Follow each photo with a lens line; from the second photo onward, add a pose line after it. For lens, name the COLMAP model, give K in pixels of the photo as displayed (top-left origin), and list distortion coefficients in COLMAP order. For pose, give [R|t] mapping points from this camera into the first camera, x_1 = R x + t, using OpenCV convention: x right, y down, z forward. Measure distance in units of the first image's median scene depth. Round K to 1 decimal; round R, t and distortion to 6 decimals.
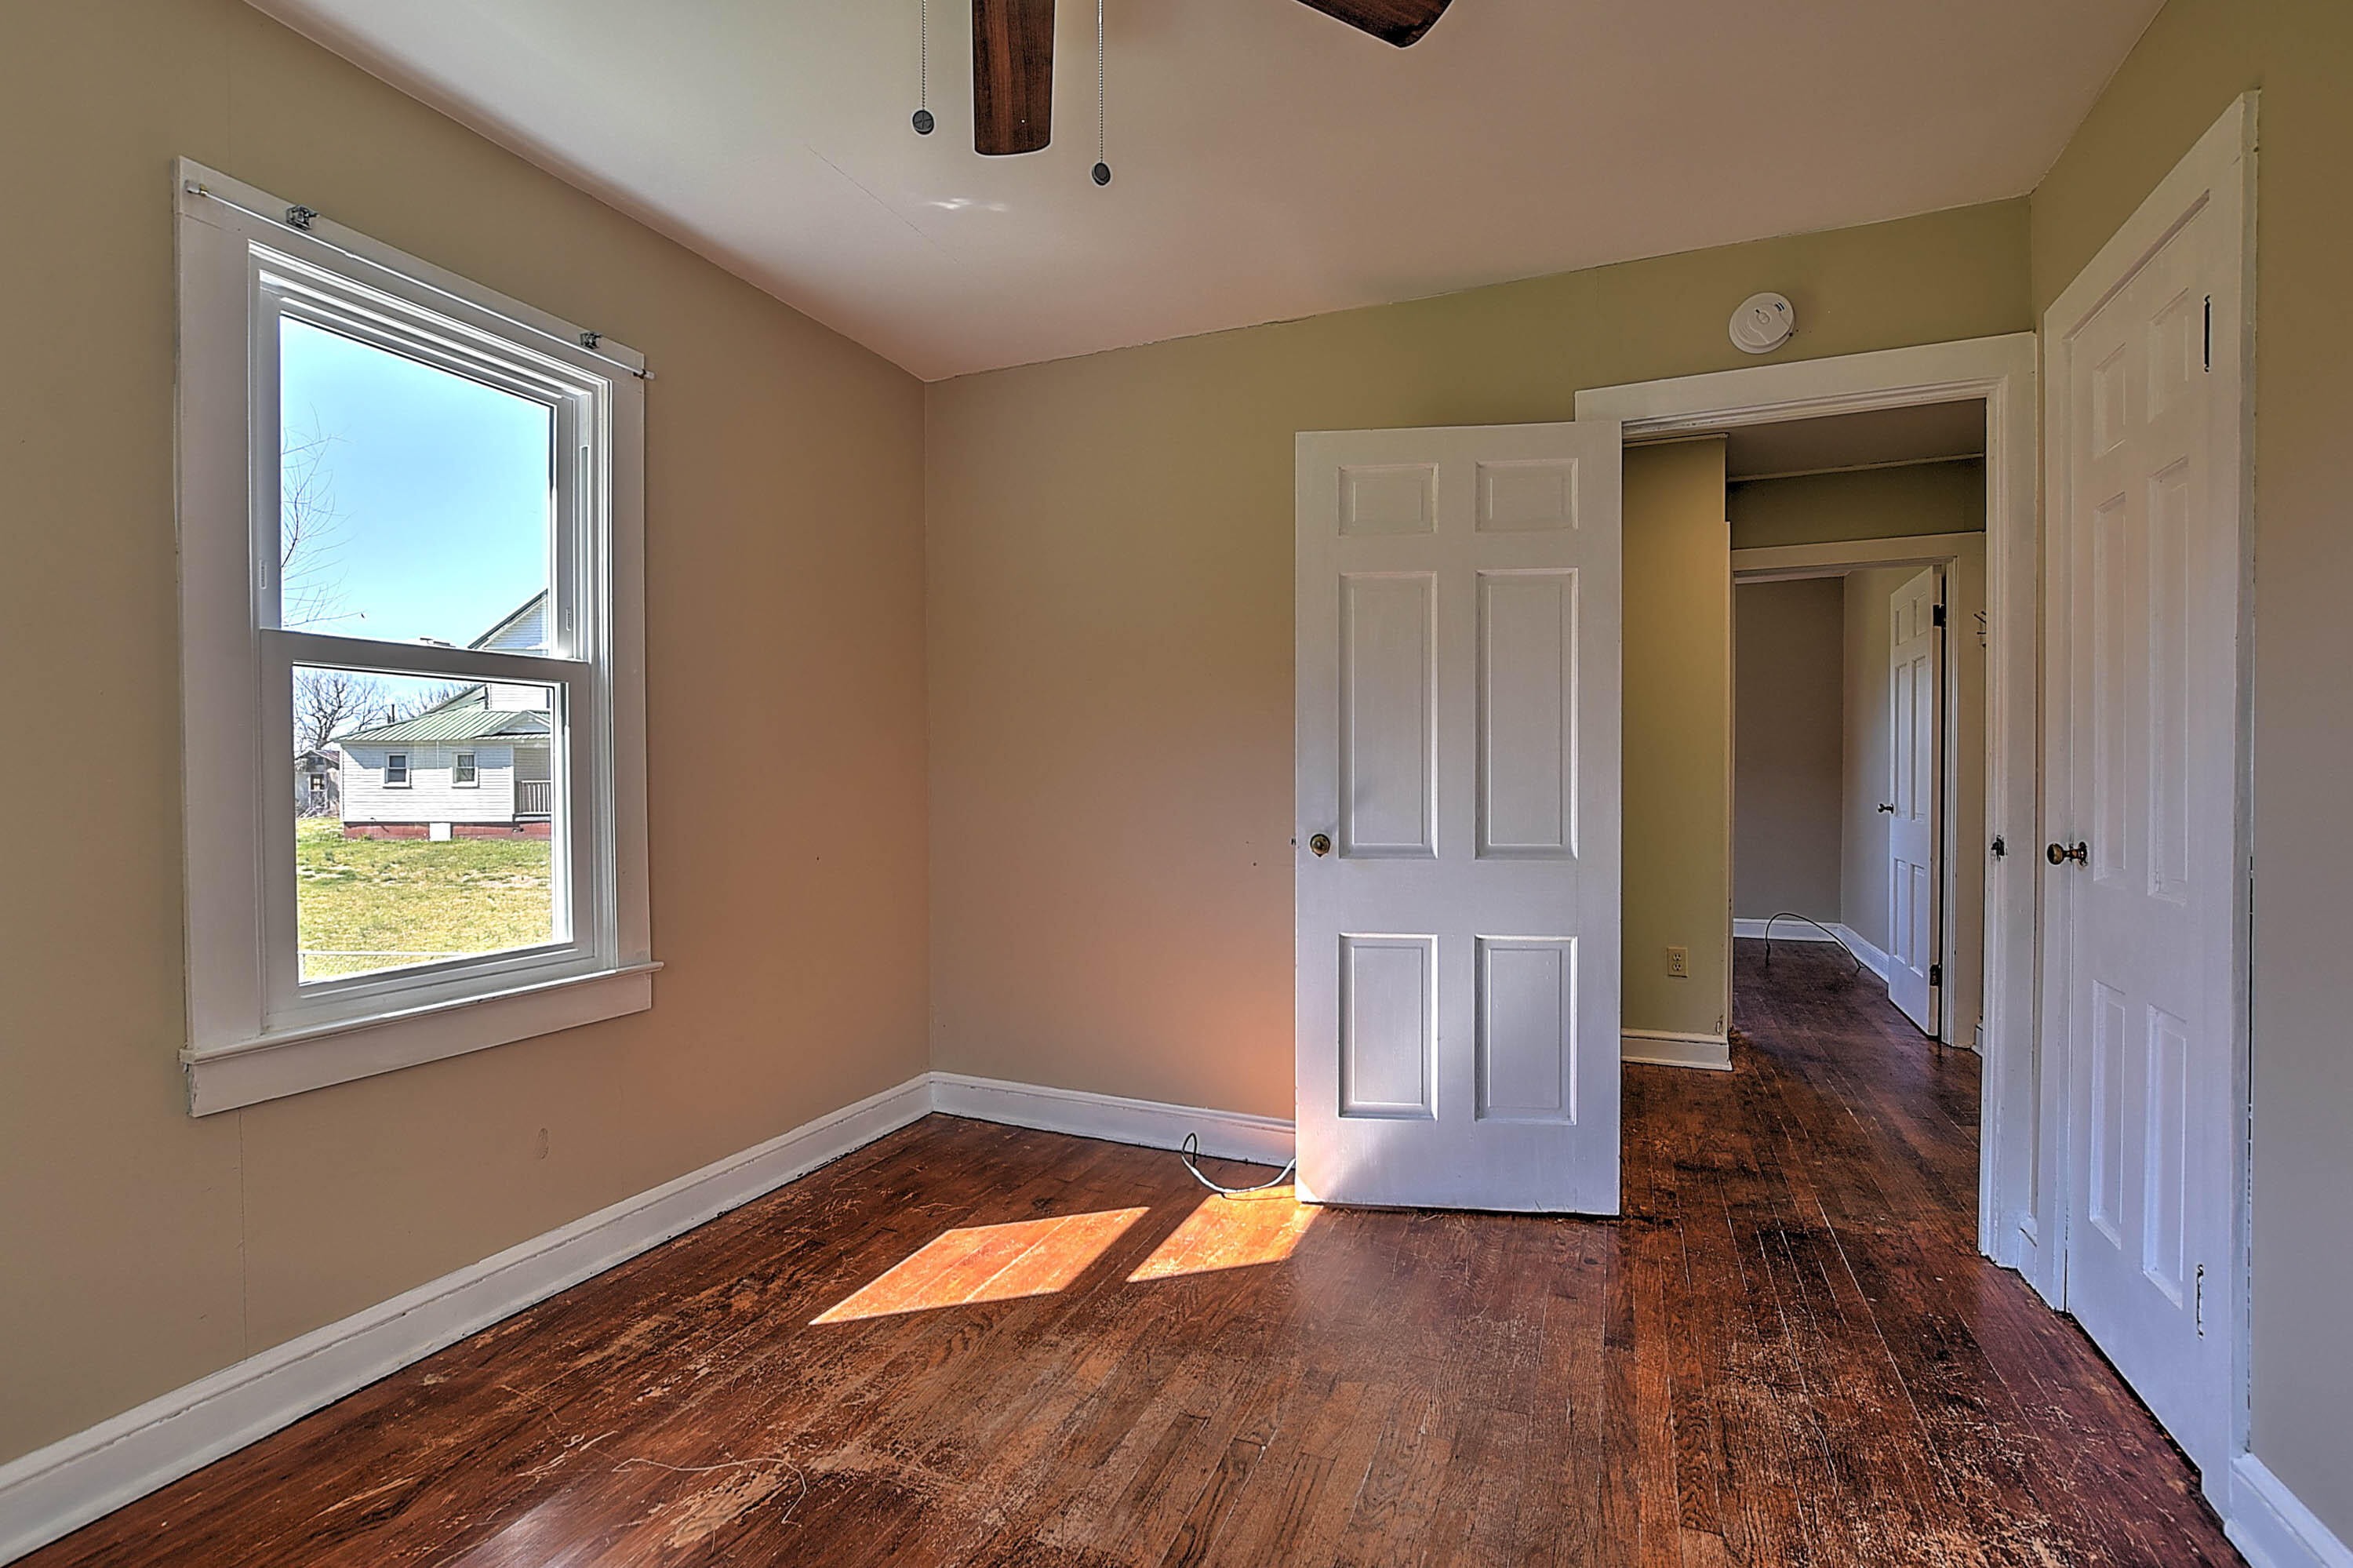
lens RADIAL K [[1039.1, 0, 1151.8], [0, 1039.1, 787.0], [0, 0, 1]] dist [-0.022711, 0.004546]
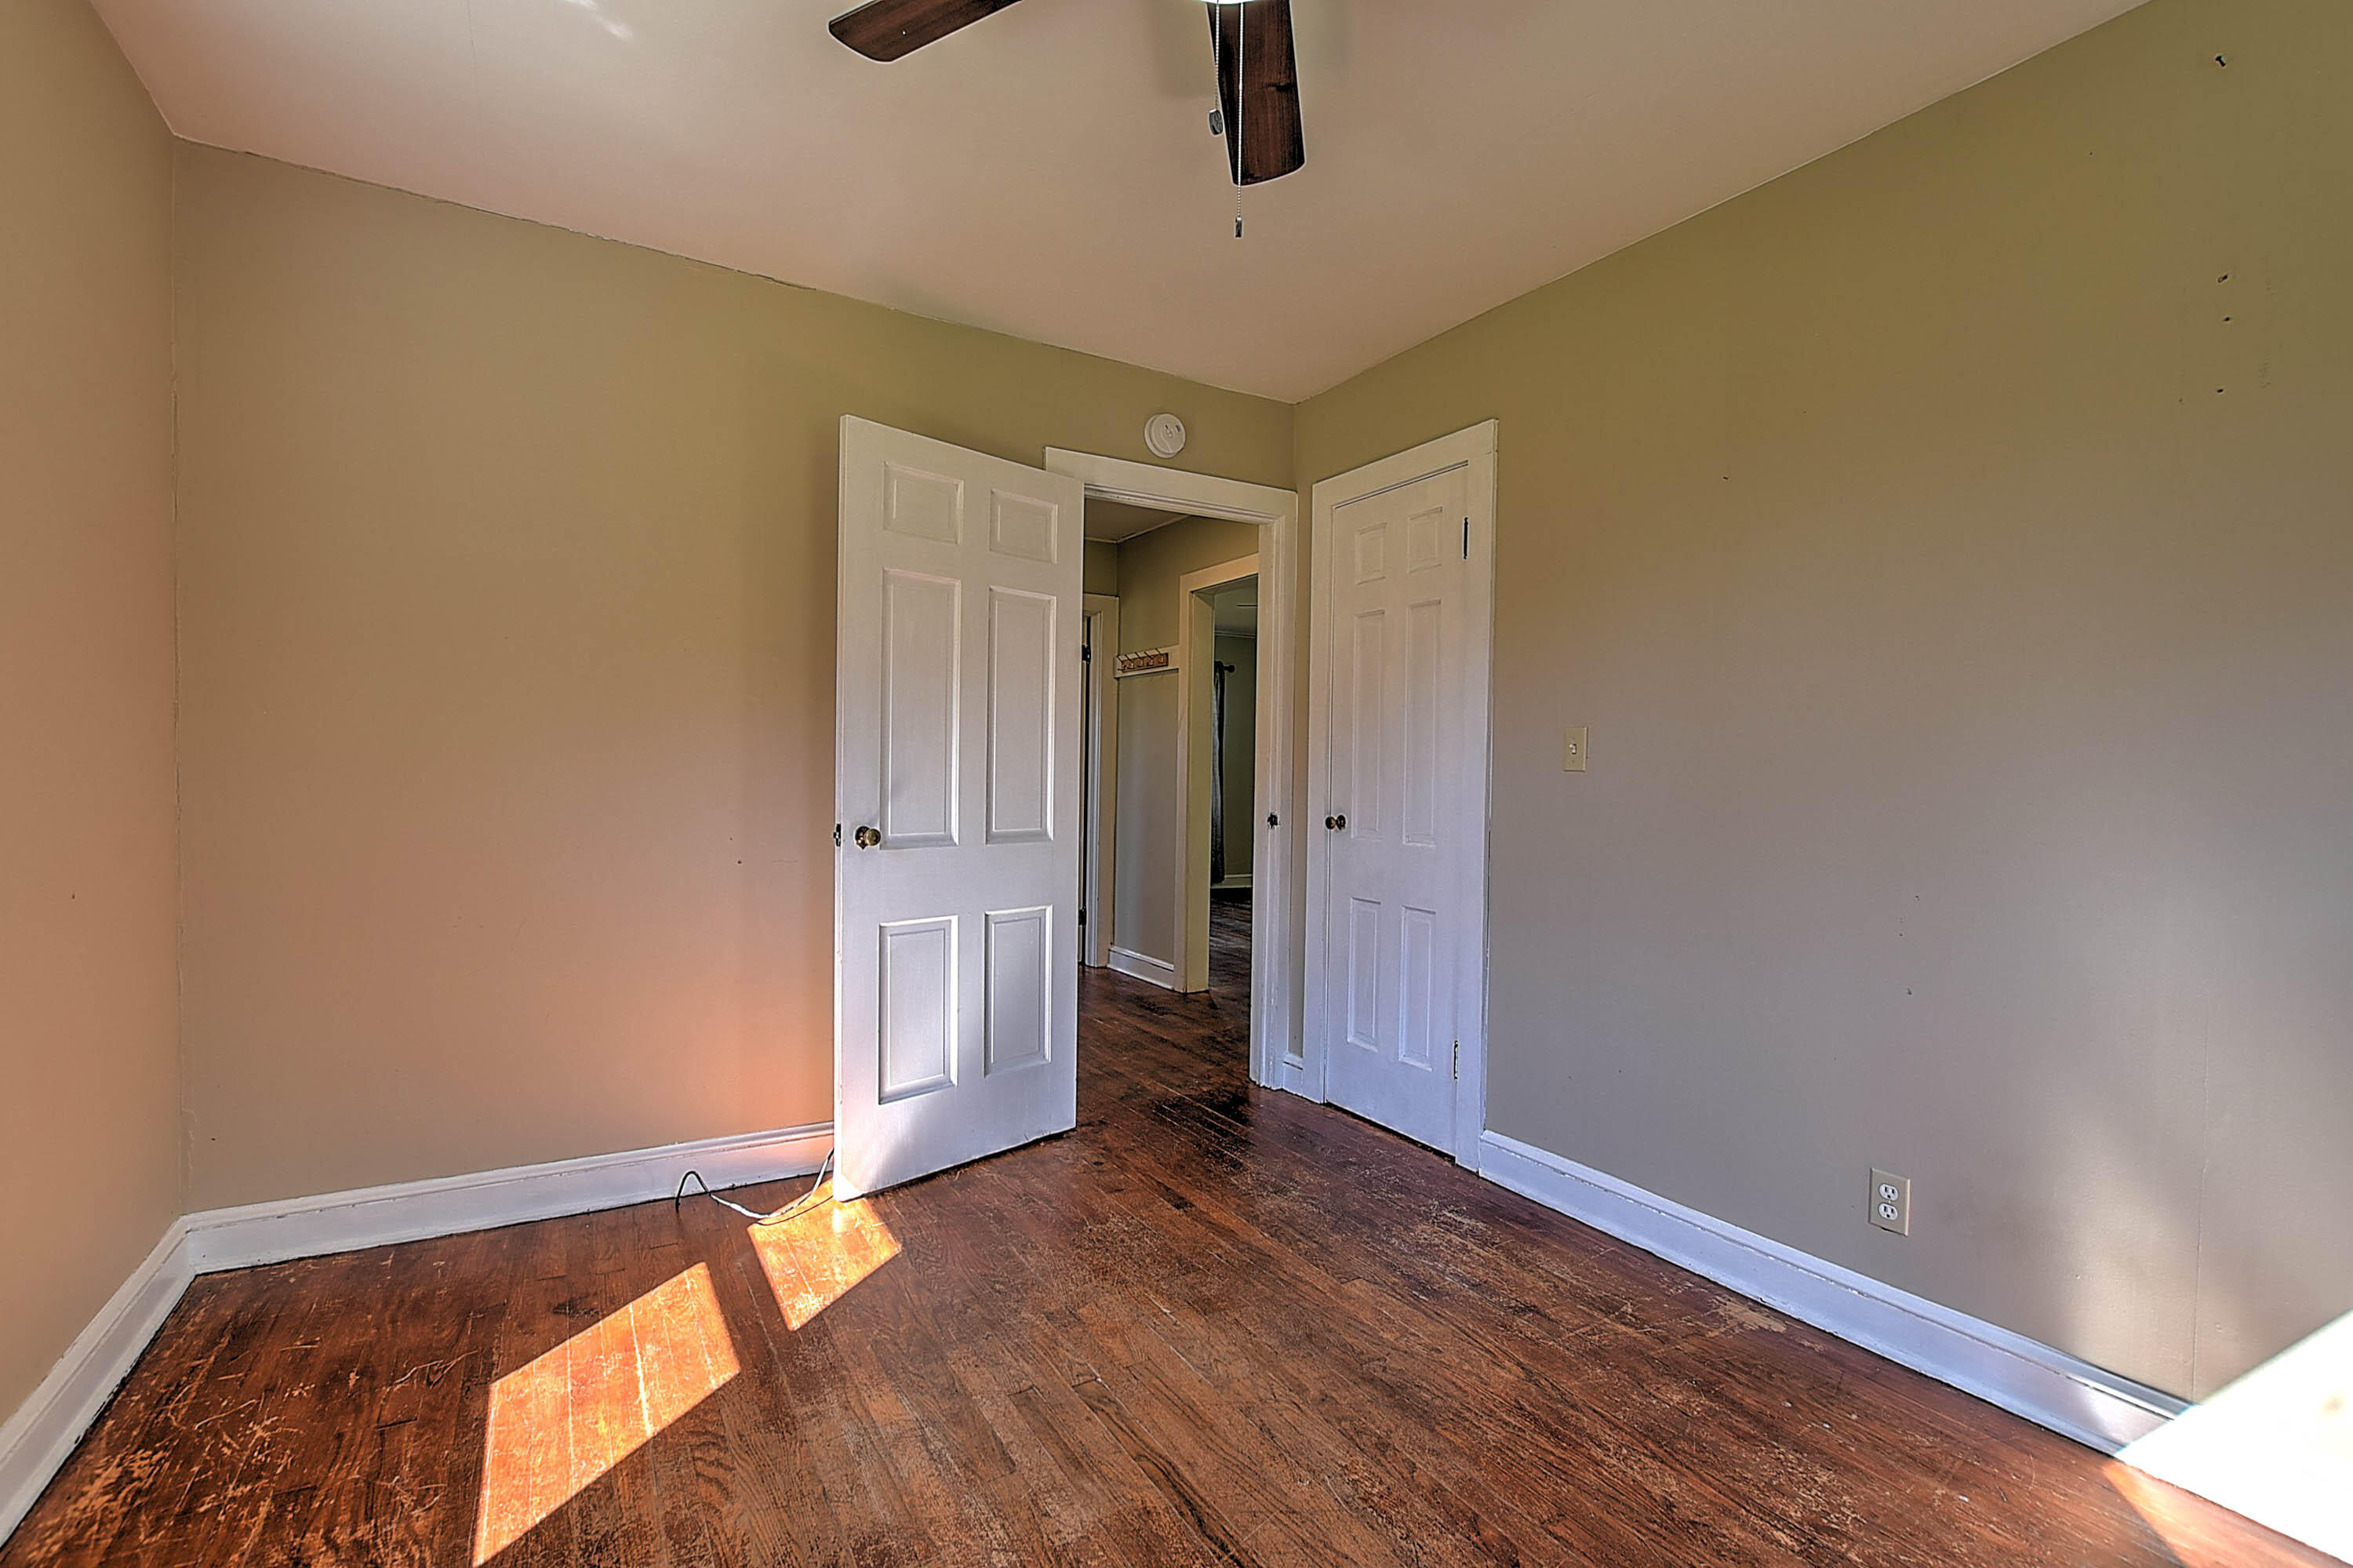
lens RADIAL K [[1039.1, 0, 1124.0], [0, 1039.1, 789.4], [0, 0, 1]] dist [-0.022711, 0.004546]
pose [[0.602027, -0.004973, 0.798460, -0.539033], [-0.007320, 0.999904, 0.011746, -0.004029], [-0.798442, -0.012917, 0.601933, 0.227860]]
